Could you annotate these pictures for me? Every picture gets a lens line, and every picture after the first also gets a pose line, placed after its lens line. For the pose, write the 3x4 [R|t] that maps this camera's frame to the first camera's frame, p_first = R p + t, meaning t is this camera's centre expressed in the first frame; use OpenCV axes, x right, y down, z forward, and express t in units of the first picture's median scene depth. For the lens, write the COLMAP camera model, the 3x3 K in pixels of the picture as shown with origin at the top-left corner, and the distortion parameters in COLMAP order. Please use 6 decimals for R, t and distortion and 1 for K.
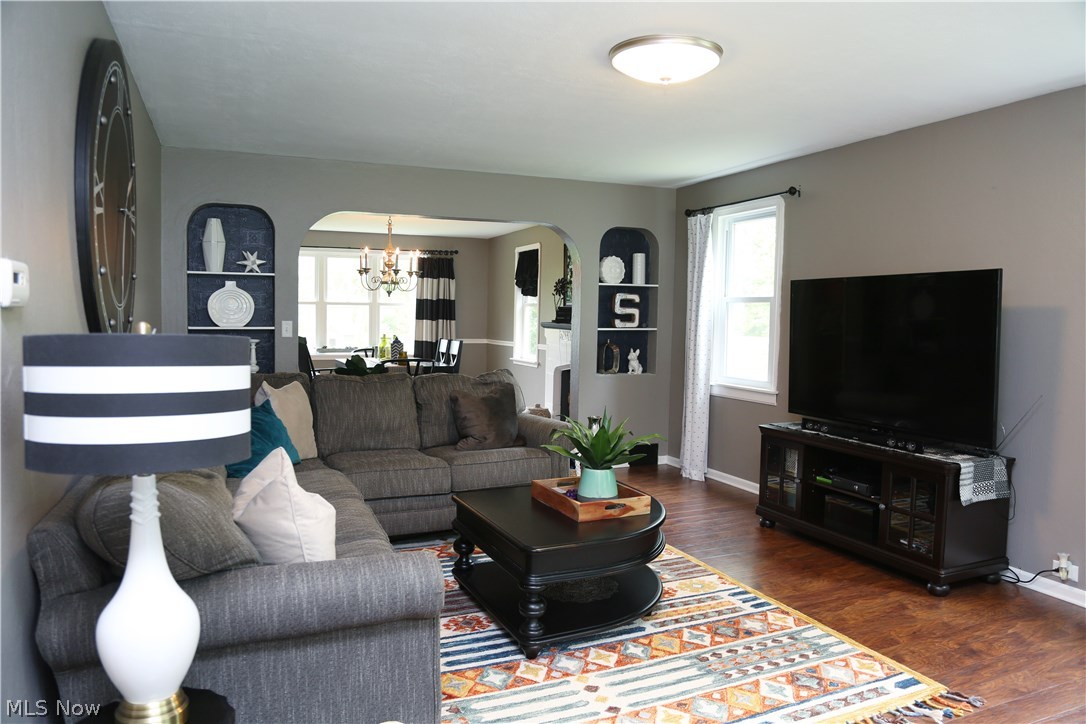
lens RADIAL K [[740.7, 0, 543.0], [0, 740.7, 362.0], [0, 0, 1]] dist [-0.125531, 0.074211]
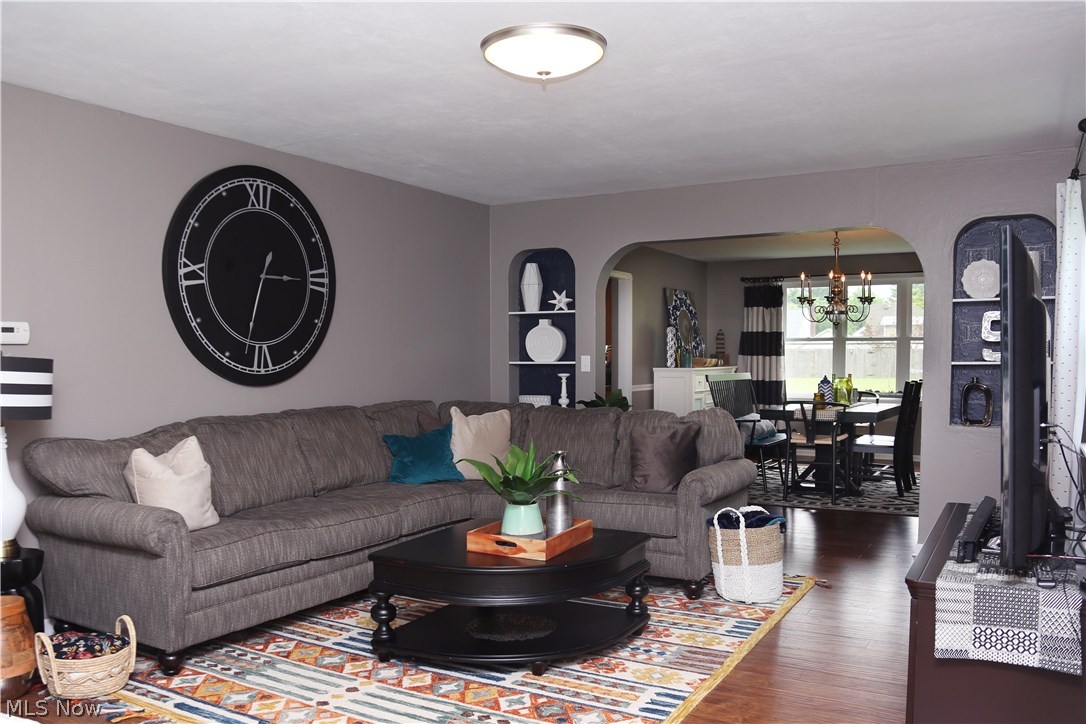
lens RADIAL K [[870.0, 0, 540.5], [0, 870.0, 390.1], [0, 0, 1]] dist [-0.100017, 0.003710]
pose [[0.593780, 0.014525, -0.804496, 0.618348], [-0.037827, 0.999235, -0.009878, 0.006708], [0.803738, 0.036297, 0.593876, 0.230117]]
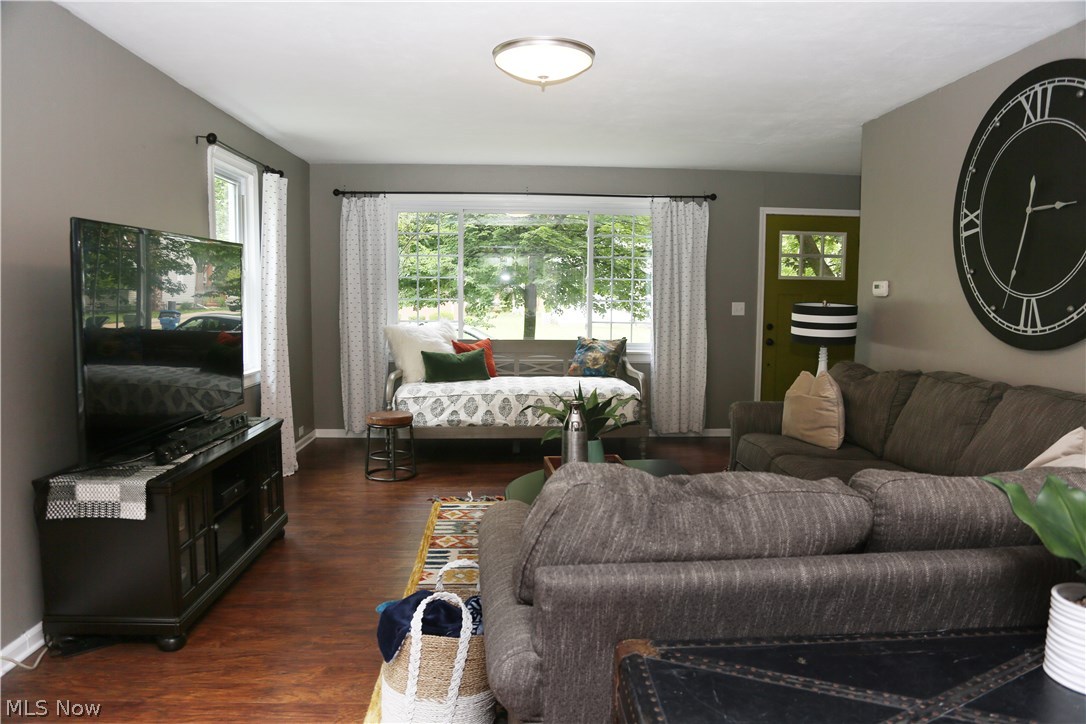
lens RADIAL K [[740.7, 0, 543.0], [0, 740.7, 362.0], [0, 0, 1]] dist [-0.125531, 0.074211]
pose [[-0.935985, -0.053799, 0.347906, -0.144199], [0.001731, 0.987539, 0.157366, -0.082443], [-0.352037, 0.147895, -0.924228, 1.258341]]
